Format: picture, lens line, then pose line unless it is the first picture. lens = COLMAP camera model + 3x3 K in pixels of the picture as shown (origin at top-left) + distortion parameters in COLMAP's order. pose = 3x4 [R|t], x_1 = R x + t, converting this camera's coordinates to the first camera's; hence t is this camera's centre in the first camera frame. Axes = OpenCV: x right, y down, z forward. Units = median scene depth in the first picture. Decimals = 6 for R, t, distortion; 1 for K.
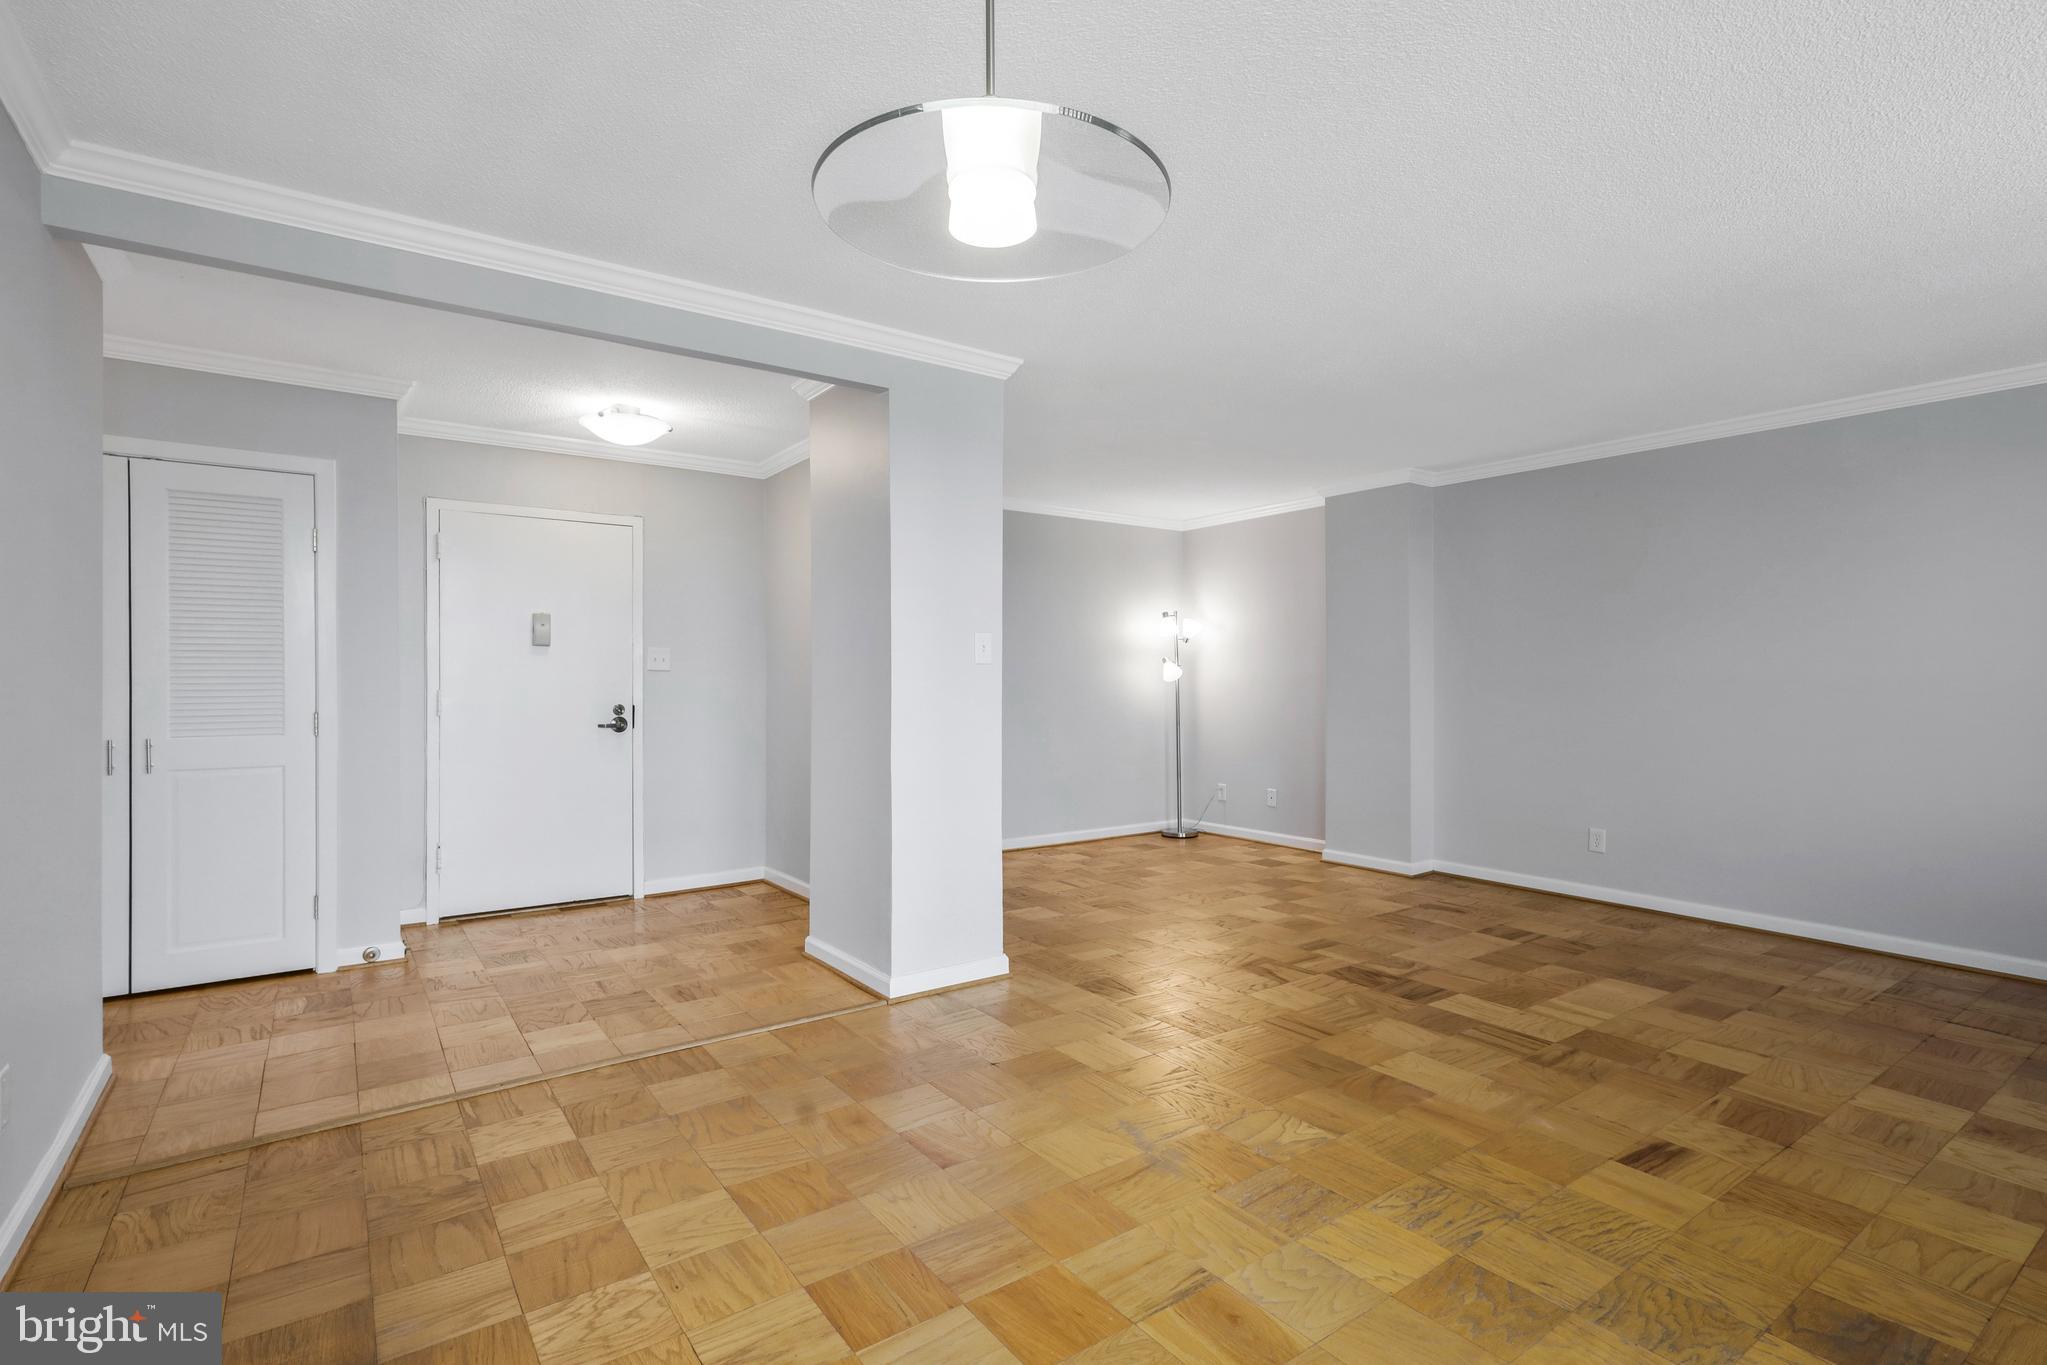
lens RADIAL K [[971.0, 0, 1020.4], [0, 971.0, 671.3], [0, 0, 1]] dist [0.002605, 0.000723]
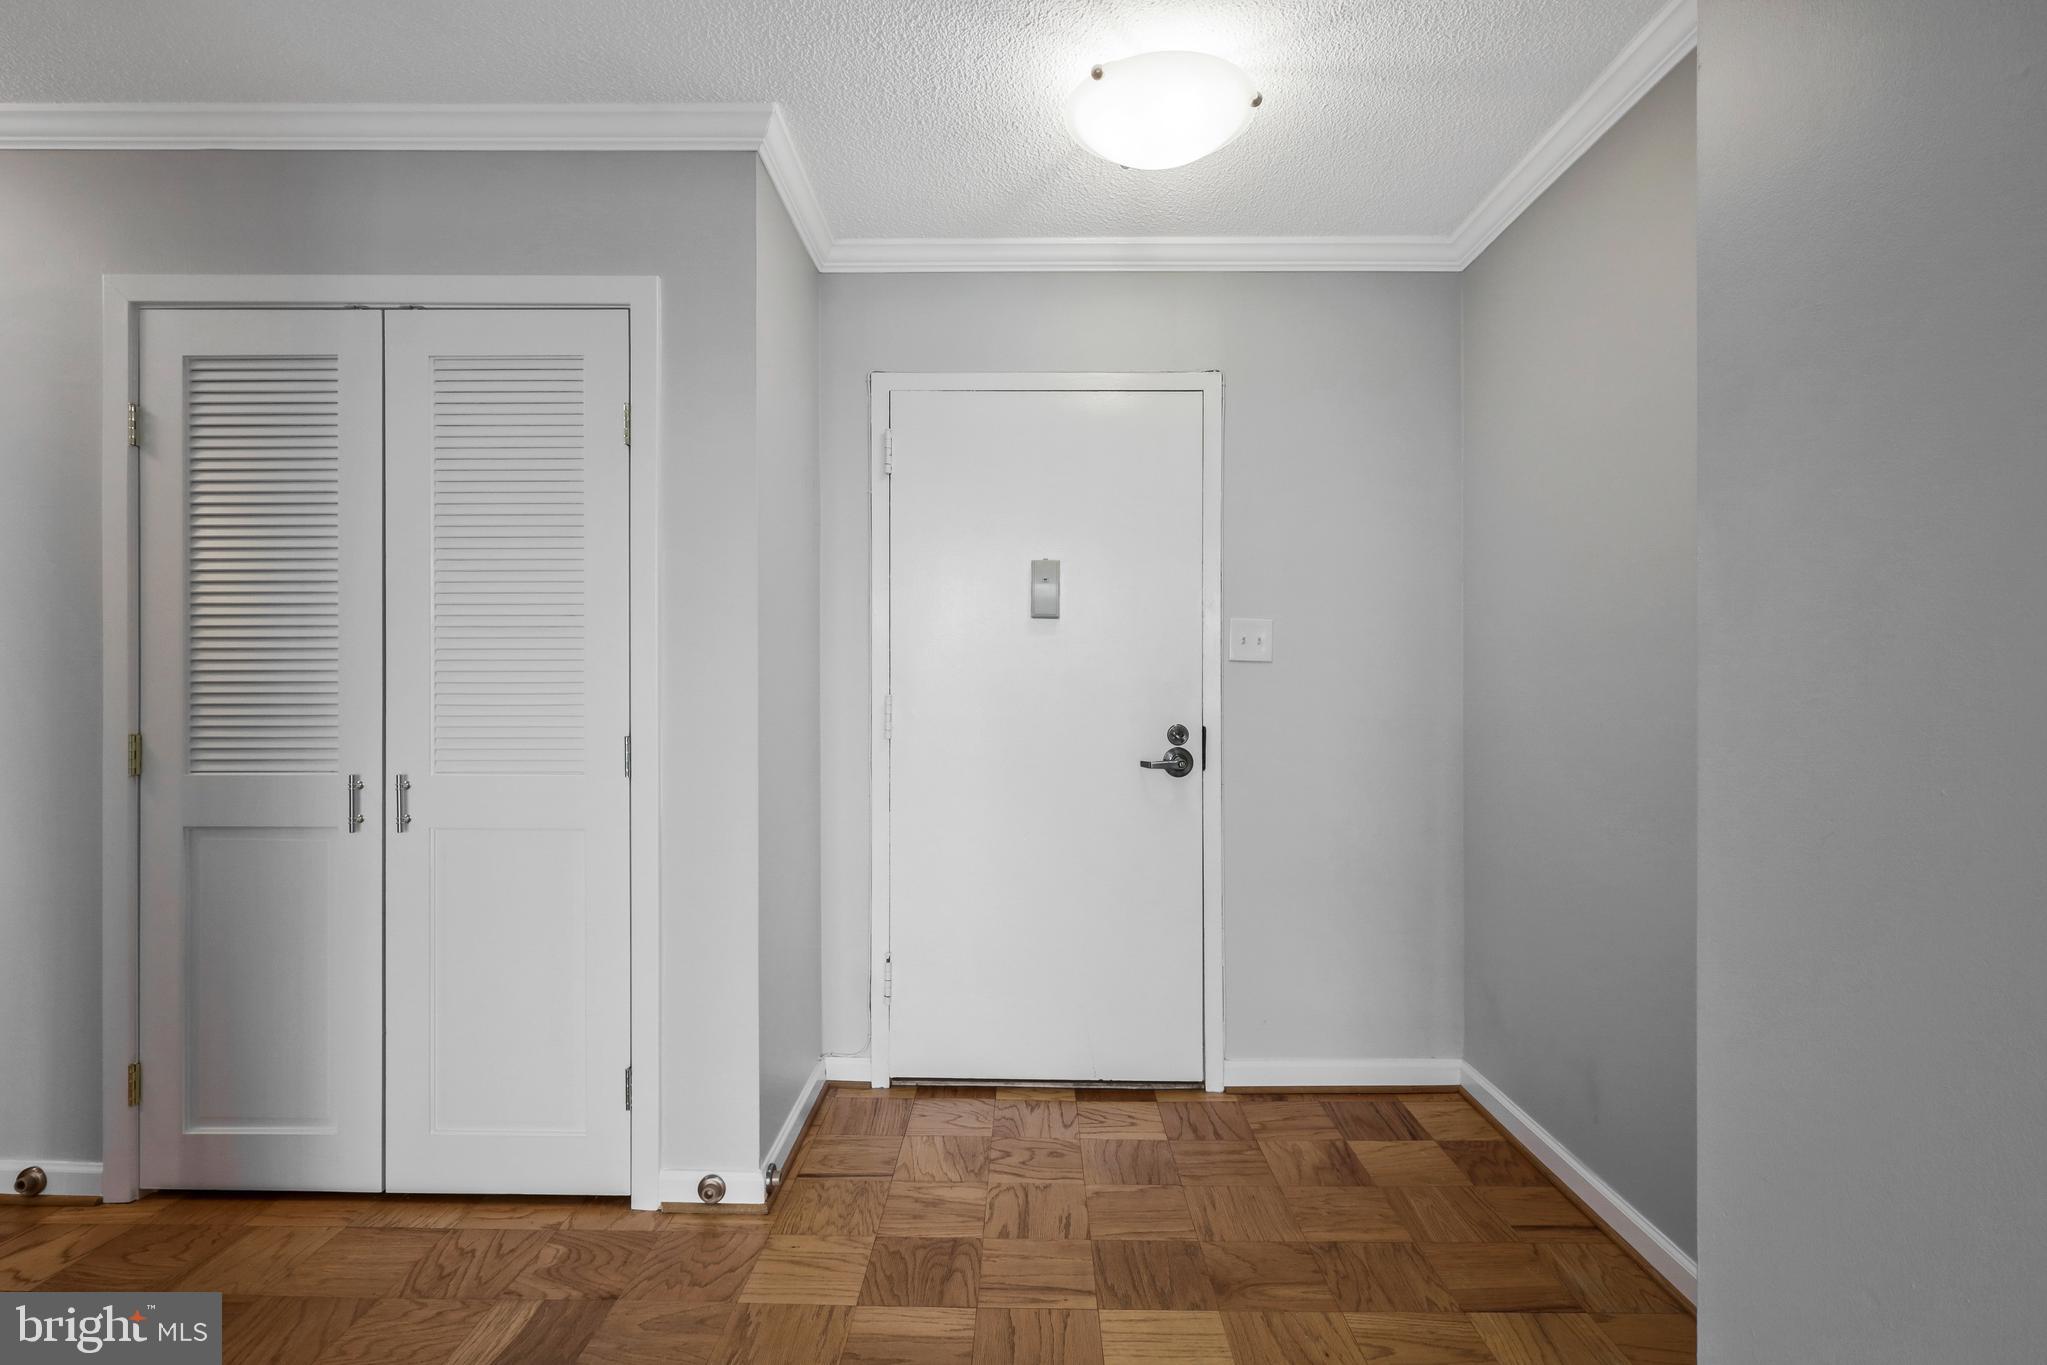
lens RADIAL K [[957.8, 0, 1013.6], [0, 957.8, 689.0], [0, 0, 1]] dist [-0.001729, 0.001527]
pose [[0.796902, 0.002115, -0.604104, -0.218133], [0.004029, 0.999953, 0.008817, 0.012182], [0.604095, -0.009460, 0.796857, 0.686924]]
